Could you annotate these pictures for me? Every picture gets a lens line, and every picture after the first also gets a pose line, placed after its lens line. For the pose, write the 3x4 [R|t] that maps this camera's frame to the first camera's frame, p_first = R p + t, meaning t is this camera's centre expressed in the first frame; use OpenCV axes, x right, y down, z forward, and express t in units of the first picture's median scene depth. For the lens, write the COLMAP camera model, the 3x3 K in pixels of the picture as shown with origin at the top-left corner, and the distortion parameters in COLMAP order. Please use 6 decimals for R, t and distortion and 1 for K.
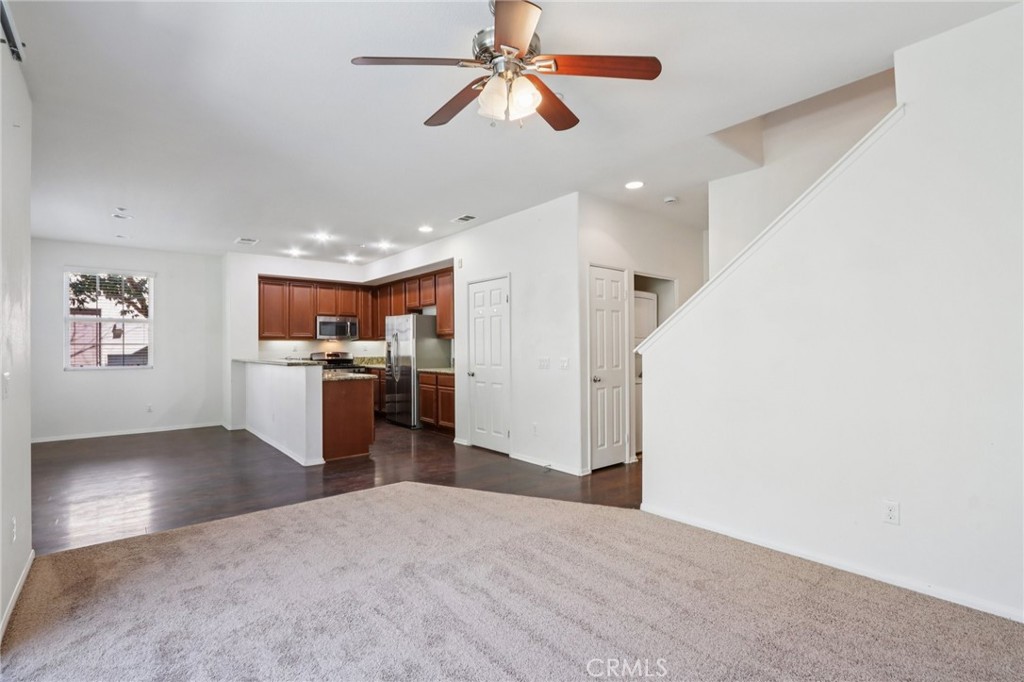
lens RADIAL K [[475.2, 0, 507.1], [0, 475.2, 342.4], [0, 0, 1]] dist [-0.010032, 0.001810]
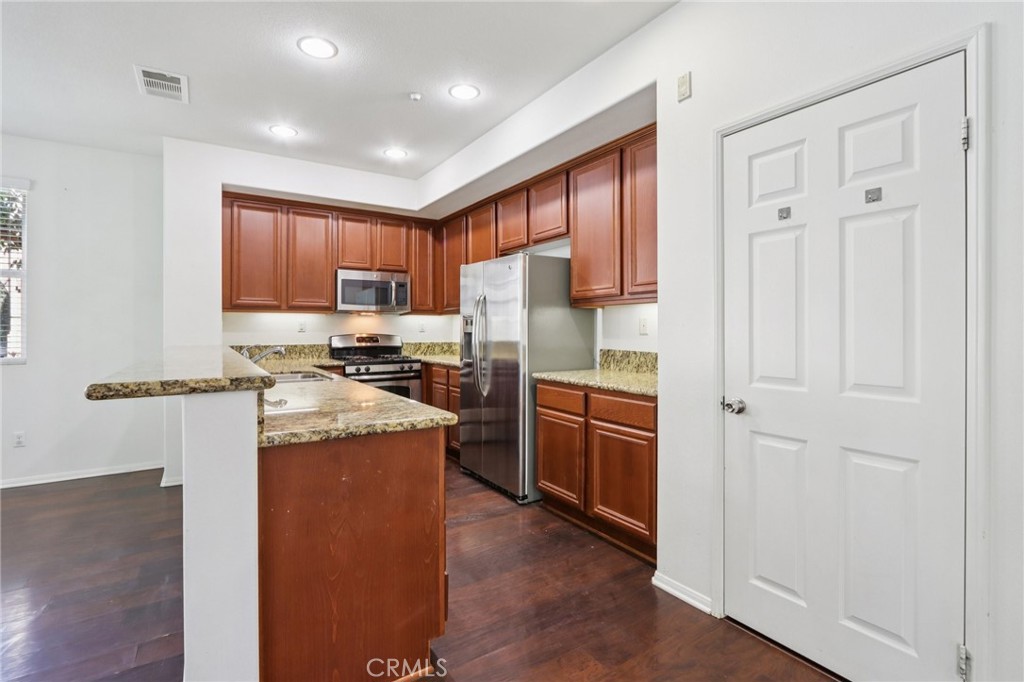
lens RADIAL K [[475.2, 0, 505.4], [0, 475.2, 332.0], [0, 0, 1]] dist [-0.010032, 0.001810]
pose [[0.992958, 0.007656, -0.118223, -0.151758], [-0.005599, 0.999827, 0.017725, 0.007809], [0.118339, -0.016938, 0.992829, 0.512395]]
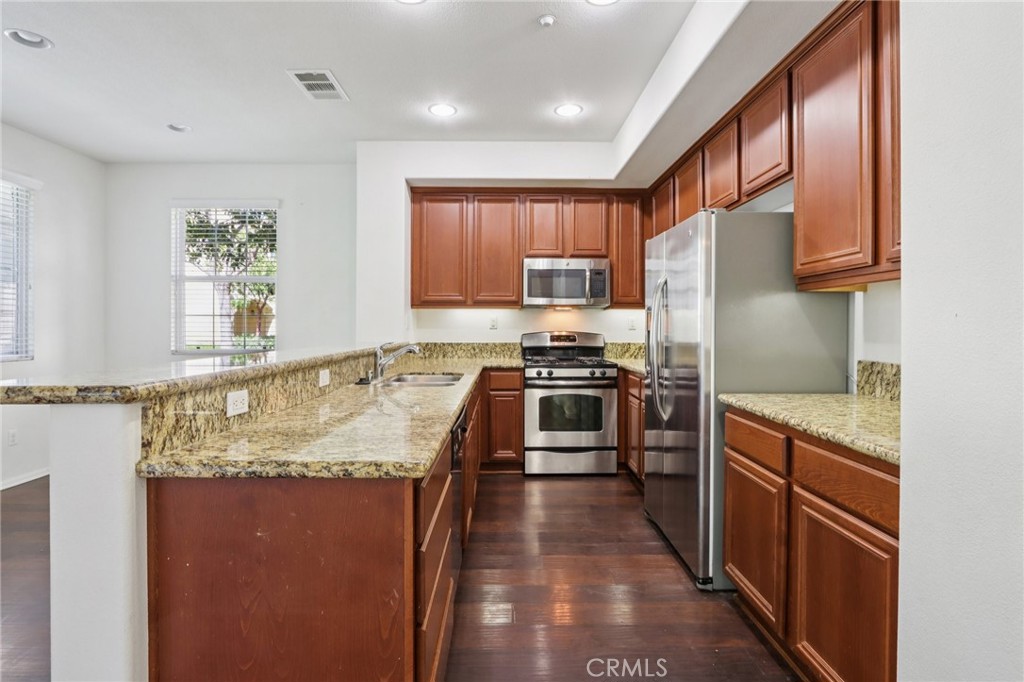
lens RADIAL K [[507.2, 0, 510.5], [0, 507.2, 330.0], [0, 0, 1]] dist [-0.006402, 0.000597]
pose [[0.779344, 0.013174, -0.626458, -0.087375], [-0.000528, 0.999792, 0.020368, 0.008894], [0.626596, -0.015543, 0.779189, 0.632848]]
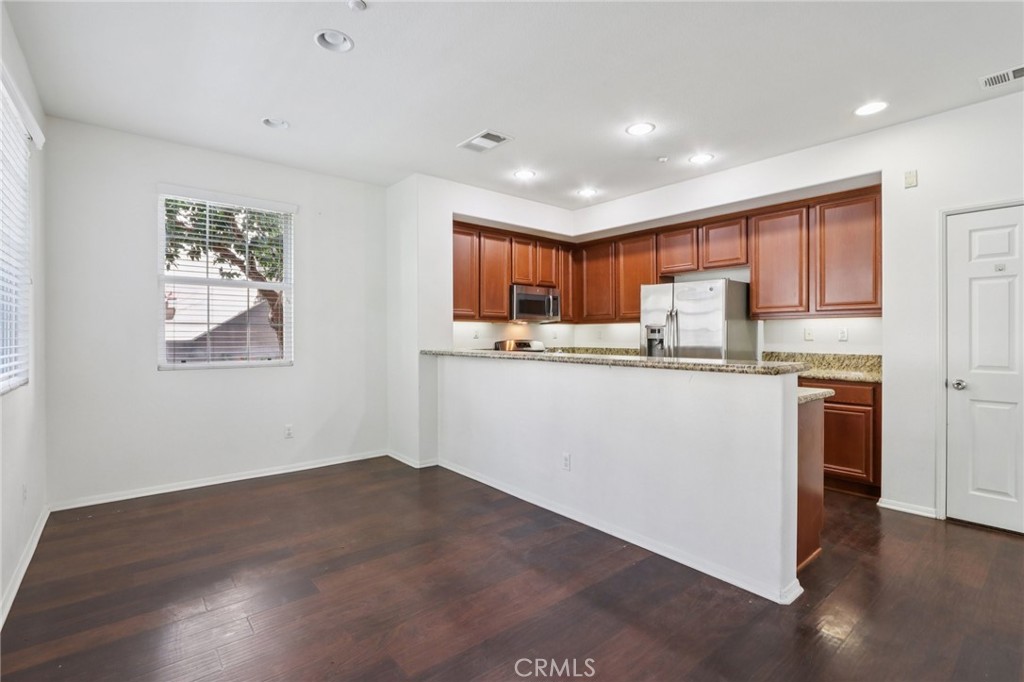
lens RADIAL K [[475.2, 0, 505.6], [0, 475.2, 338.6], [0, 0, 1]] dist [-0.010032, 0.001810]
pose [[0.999953, 0.008820, 0.004029, -0.452818], [-0.008888, 0.999813, 0.017183, 0.008133], [-0.003877, -0.017218, 0.999844, 0.373997]]
